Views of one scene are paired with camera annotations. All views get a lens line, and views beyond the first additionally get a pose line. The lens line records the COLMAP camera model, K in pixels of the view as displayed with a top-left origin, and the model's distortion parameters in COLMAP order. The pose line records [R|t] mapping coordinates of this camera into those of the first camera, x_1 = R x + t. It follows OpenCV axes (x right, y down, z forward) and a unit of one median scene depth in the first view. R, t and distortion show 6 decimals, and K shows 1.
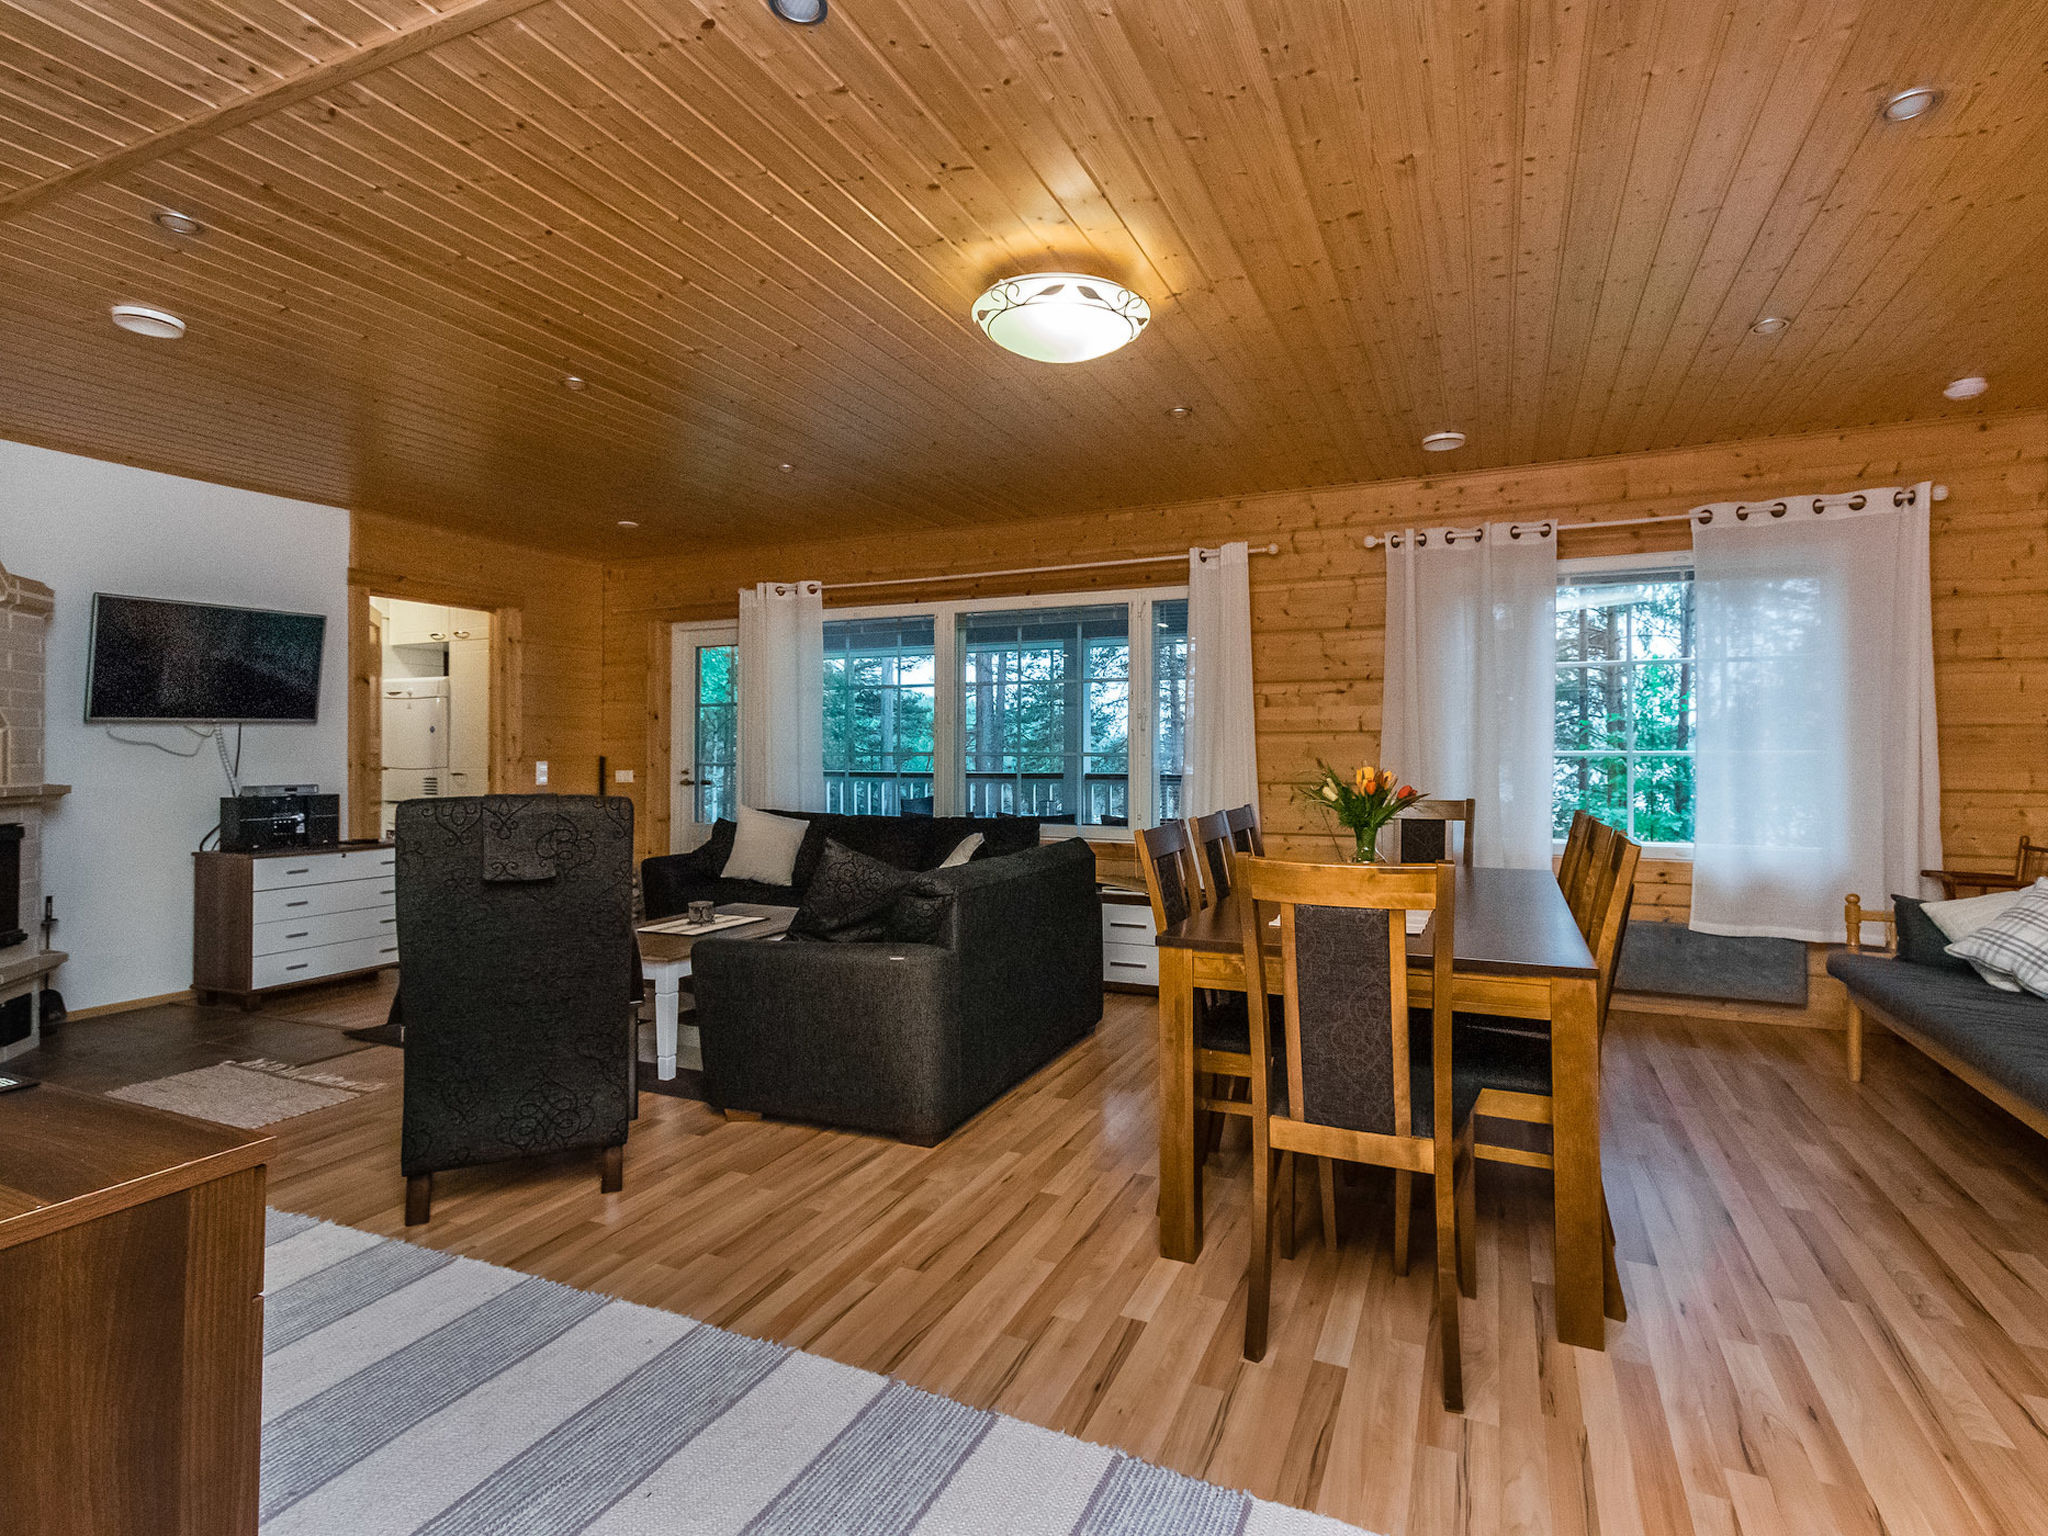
lens RADIAL K [[1036.1, 0, 1035.8], [0, 1036.1, 748.7], [0, 0, 1]] dist [0.025710, -0.000673]
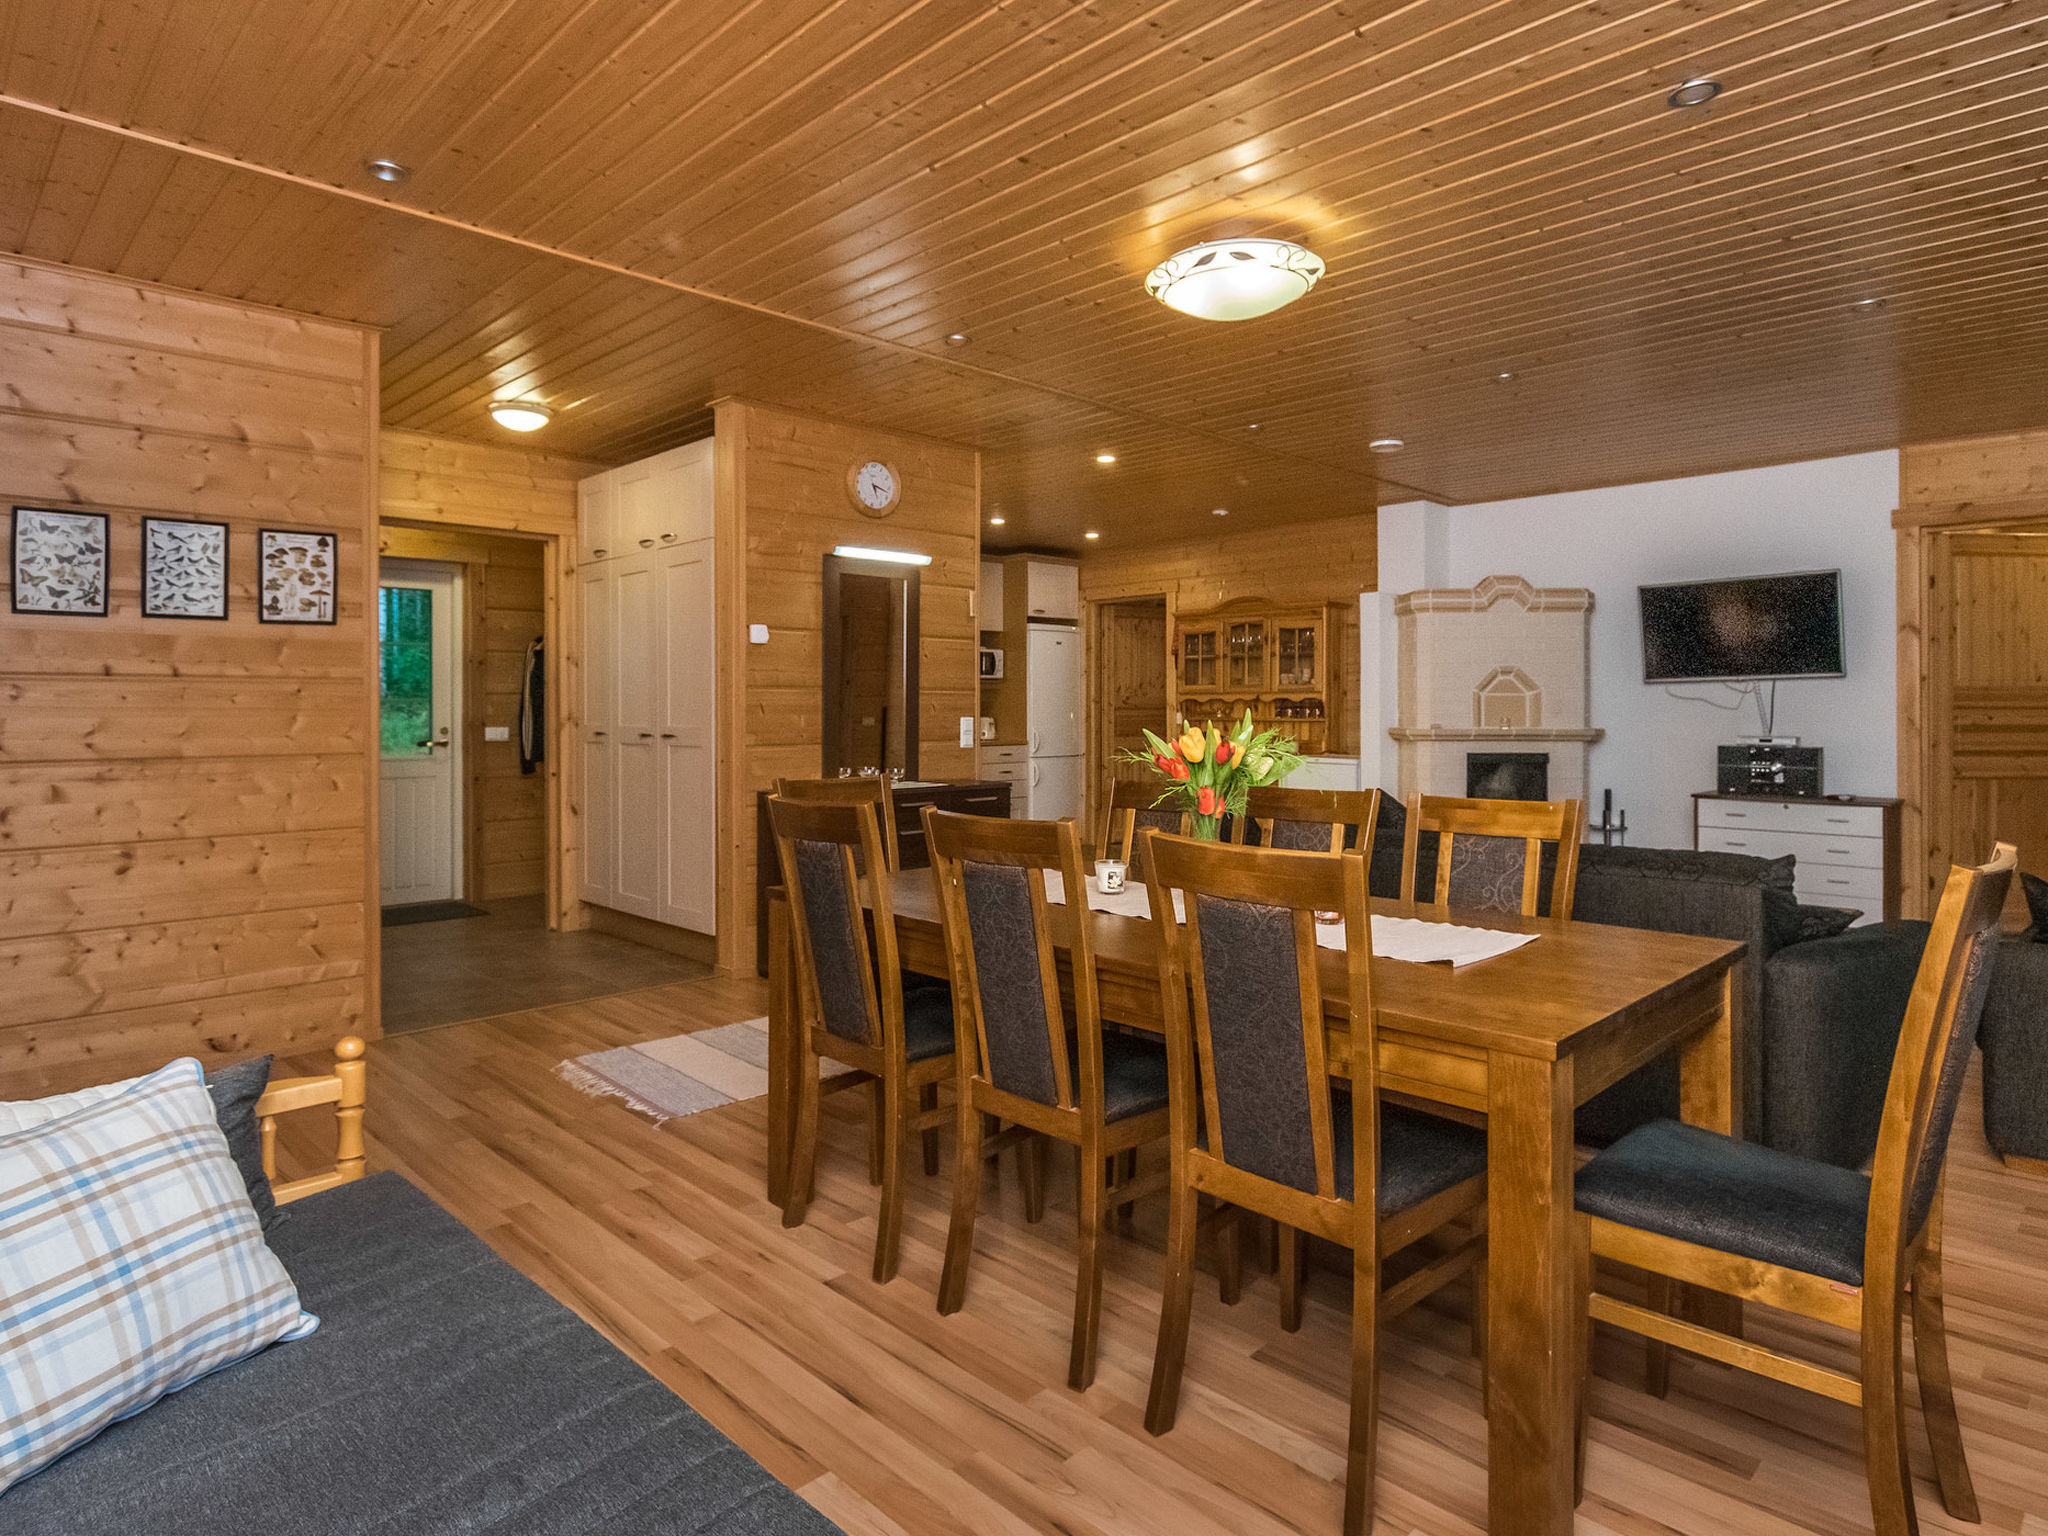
lens RADIAL K [[1148.3, 0, 1030.0], [0, 1148.3, 704.6], [0, 0, 1]] dist [0.001678, 0.000701]
pose [[-0.353373, -0.002091, -0.935480, 0.632321], [0.001281, 0.999995, -0.002719, 0.004110], [0.935482, -0.002159, -0.353369, 0.684305]]
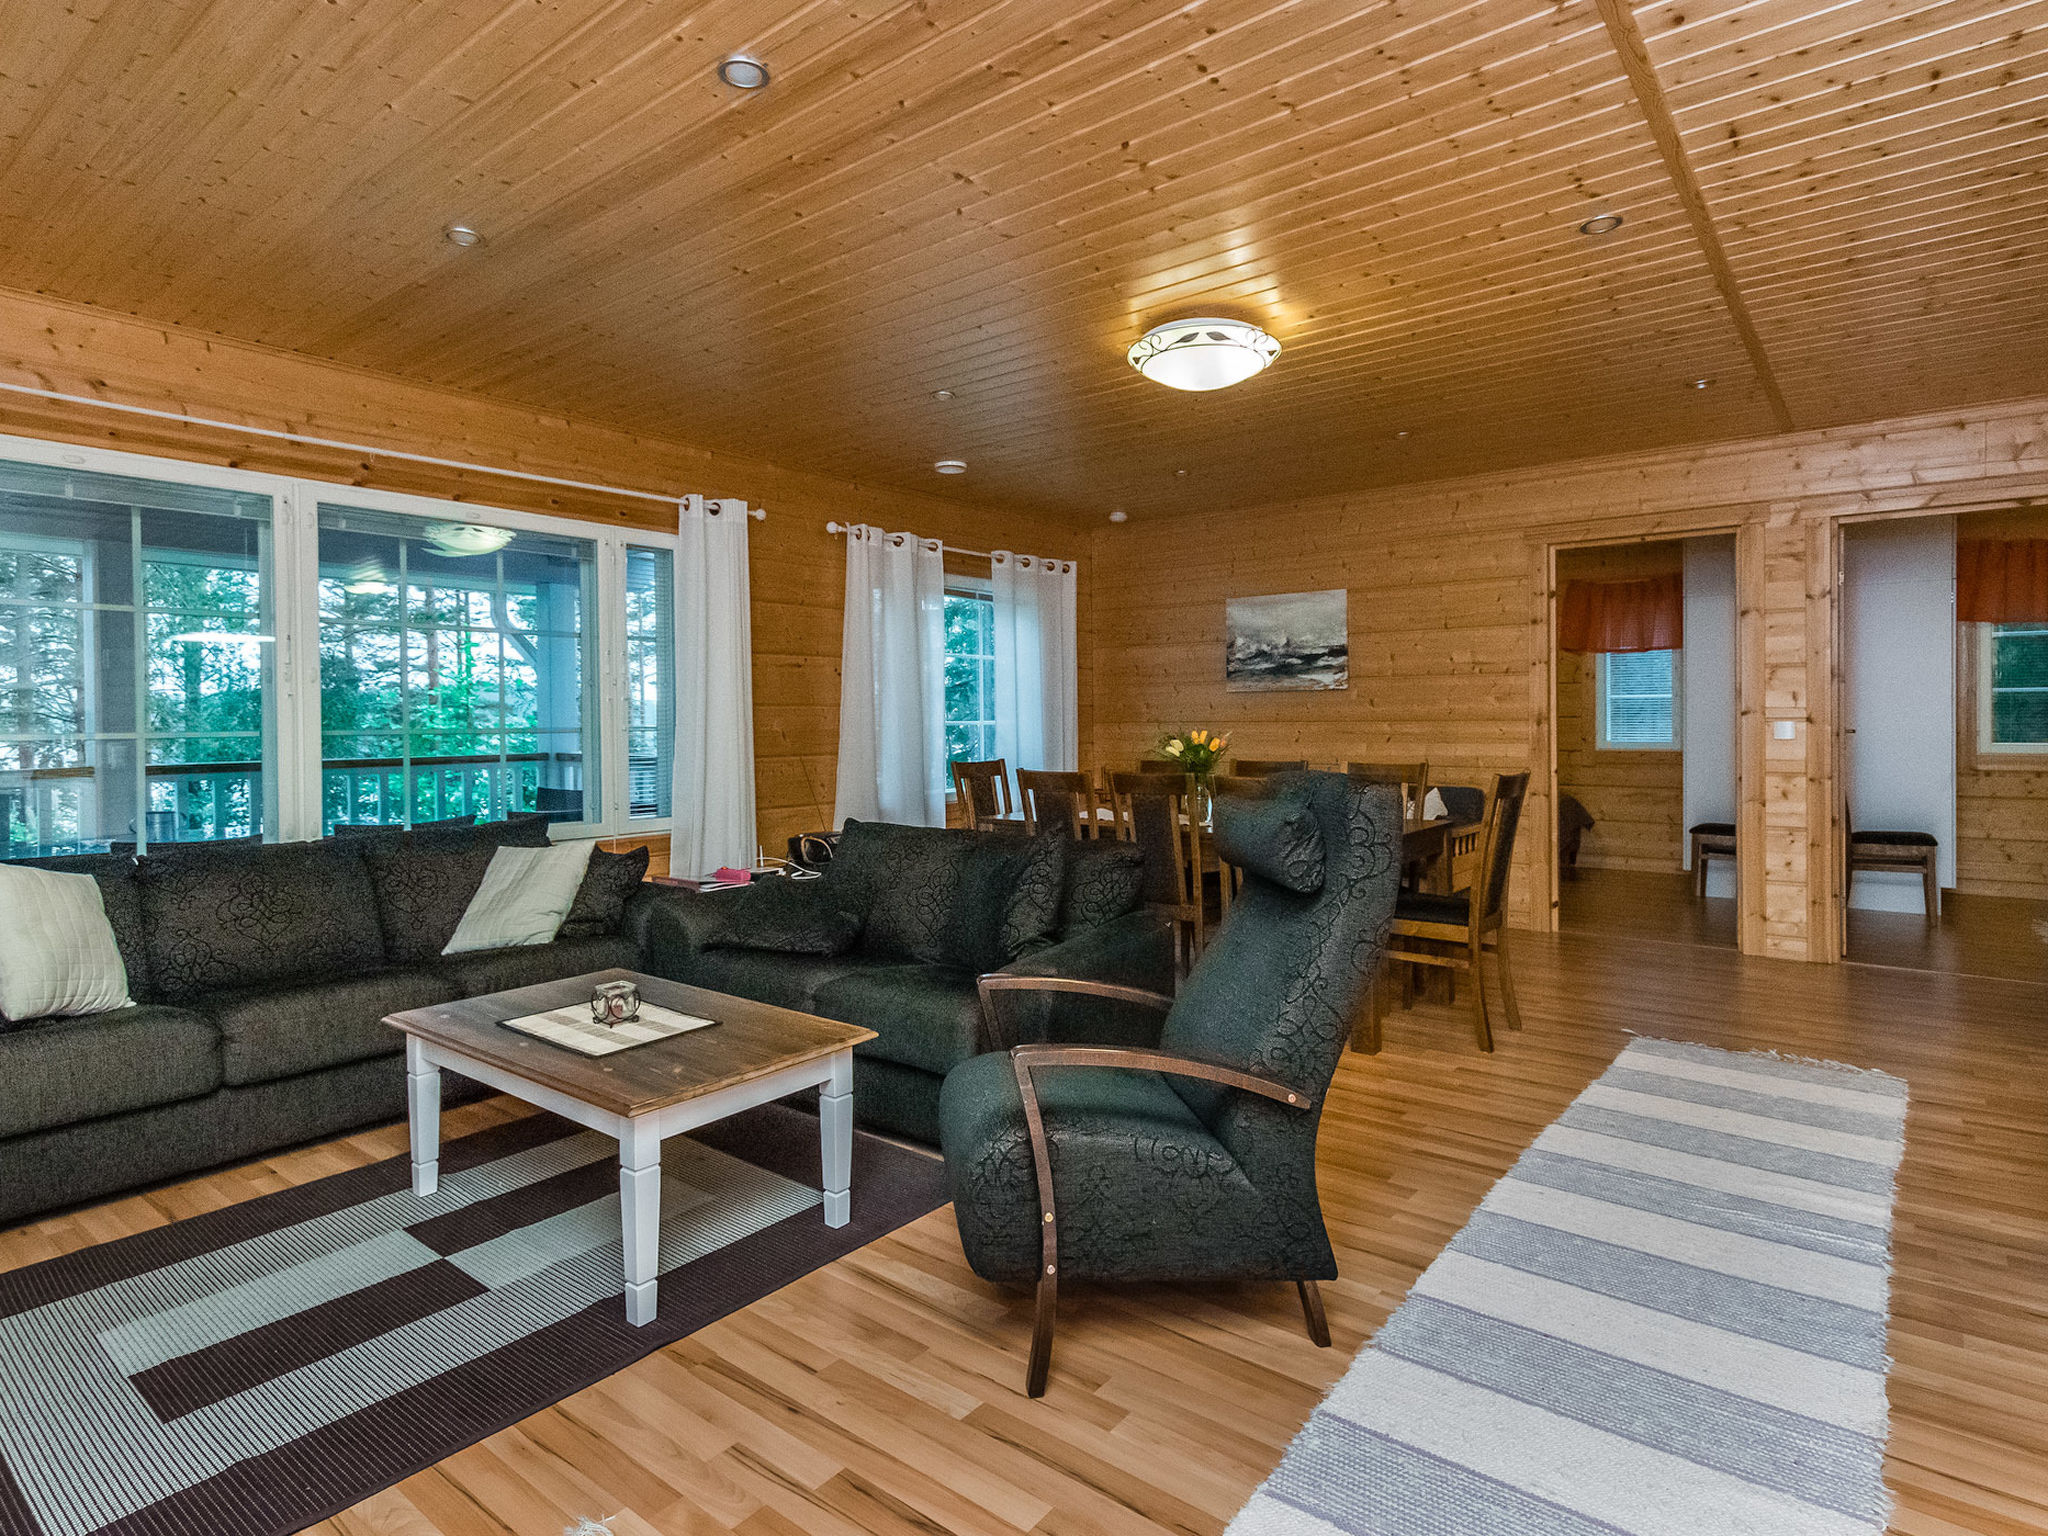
lens RADIAL K [[1093.6, 0, 1022.8], [0, 1093.6, 746.4], [0, 0, 1]] dist [0.000361, 0.000370]
pose [[0.244448, -0.025283, 0.969333, -0.696703], [0.011538, 0.999665, 0.023164, 0.002817], [-0.969594, 0.005522, 0.244658, 0.509147]]
